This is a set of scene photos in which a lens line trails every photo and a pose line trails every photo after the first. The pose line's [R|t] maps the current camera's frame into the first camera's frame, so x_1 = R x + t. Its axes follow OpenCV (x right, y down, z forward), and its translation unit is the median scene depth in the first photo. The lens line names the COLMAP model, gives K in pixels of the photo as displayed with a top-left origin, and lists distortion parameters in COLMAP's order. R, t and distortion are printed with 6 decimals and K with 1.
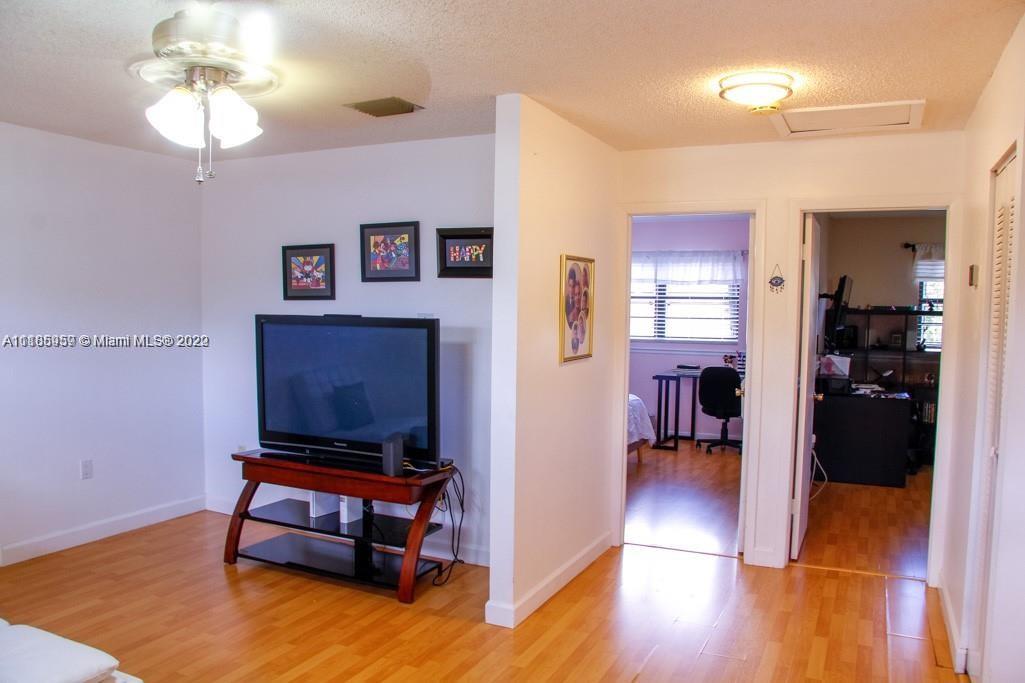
lens RADIAL K [[778.8, 0, 498.0], [0, 778.8, 375.8], [0, 0, 1]] dist [0.008305, 0.059014]
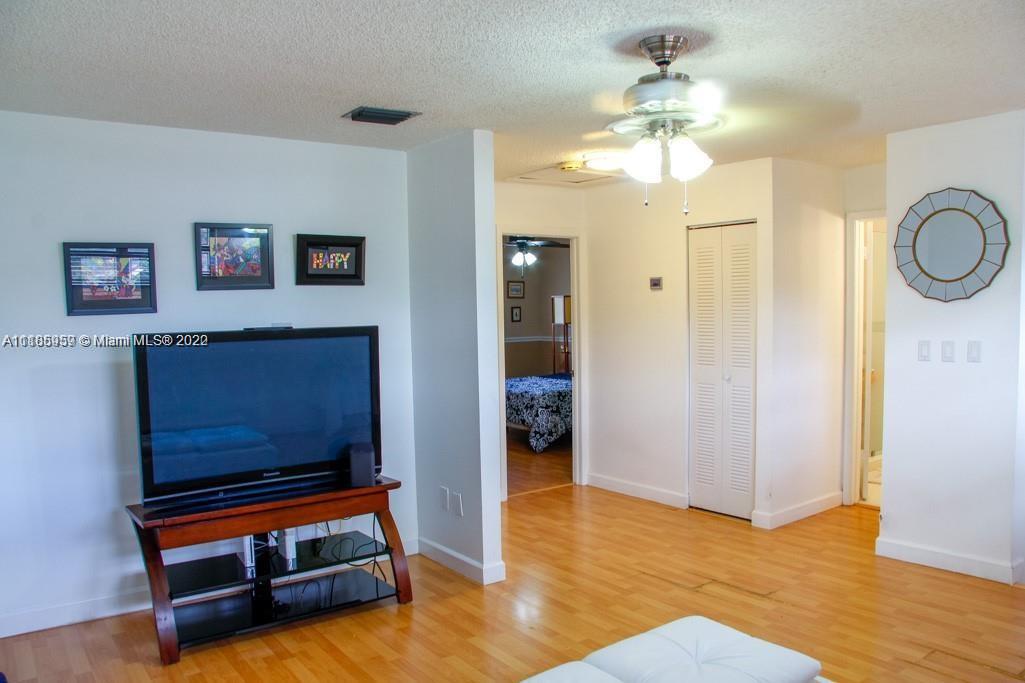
lens RADIAL K [[778.8, 0, 508.1], [0, 778.8, 342.6], [0, 0, 1]] dist [0.008305, 0.059014]
pose [[0.483903, -0.073340, 0.872043, -0.813765], [0.103236, 0.994308, 0.026336, -0.054515], [-0.869011, 0.077282, 0.488720, 0.314256]]
